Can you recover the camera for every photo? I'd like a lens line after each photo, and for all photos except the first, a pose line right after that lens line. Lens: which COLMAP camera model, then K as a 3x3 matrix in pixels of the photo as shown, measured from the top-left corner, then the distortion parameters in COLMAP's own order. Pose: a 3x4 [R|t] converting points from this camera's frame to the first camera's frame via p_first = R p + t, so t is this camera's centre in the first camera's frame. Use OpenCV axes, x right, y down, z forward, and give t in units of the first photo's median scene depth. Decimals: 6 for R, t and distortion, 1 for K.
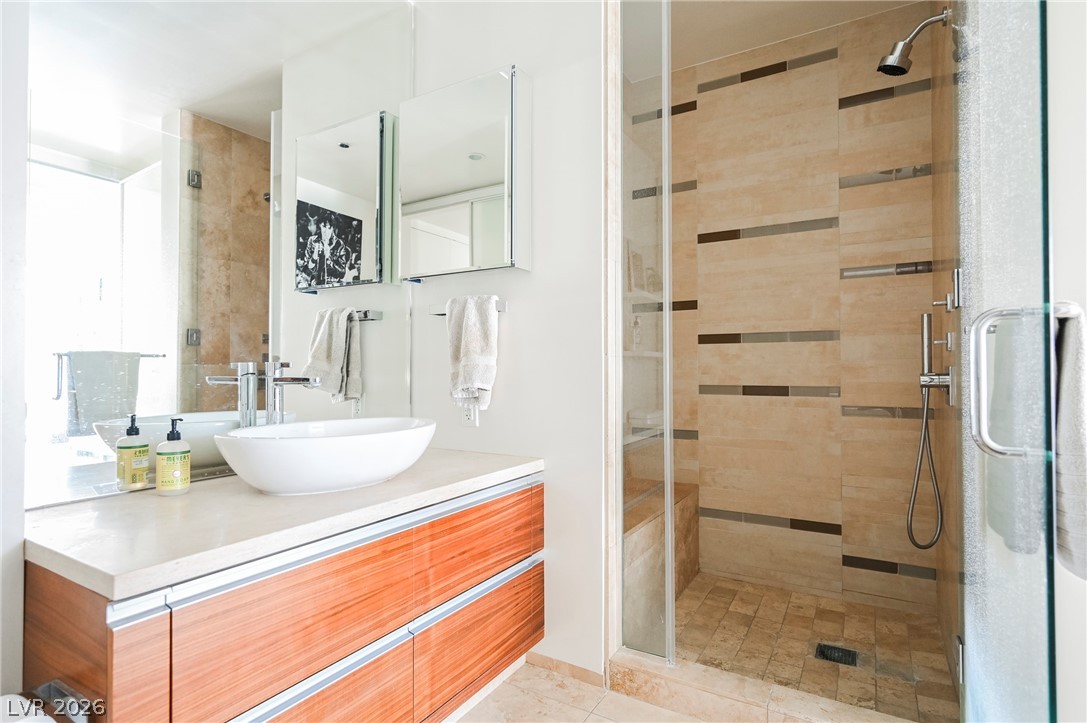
lens RADIAL K [[549.8, 0, 540.0], [0, 549.8, 363.0], [0, 0, 1]] dist [0.000424, 0.000849]
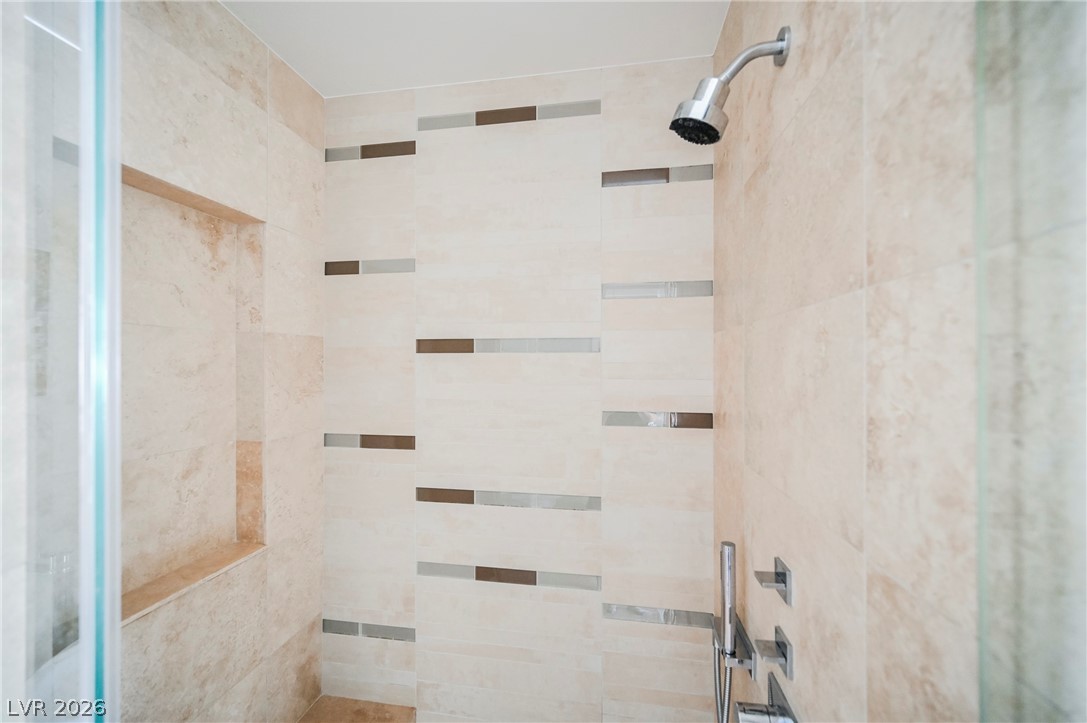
lens RADIAL K [[425.4, 0, 540.9], [0, 425.4, 360.2], [0, 0, 1]] dist [-0.001252, -0.000336]
pose [[0.931611, 0.002084, 0.363450, 0.264951], [-0.005245, 0.999957, 0.007709, -0.235687], [-0.363418, -0.009088, 0.931582, 0.503436]]
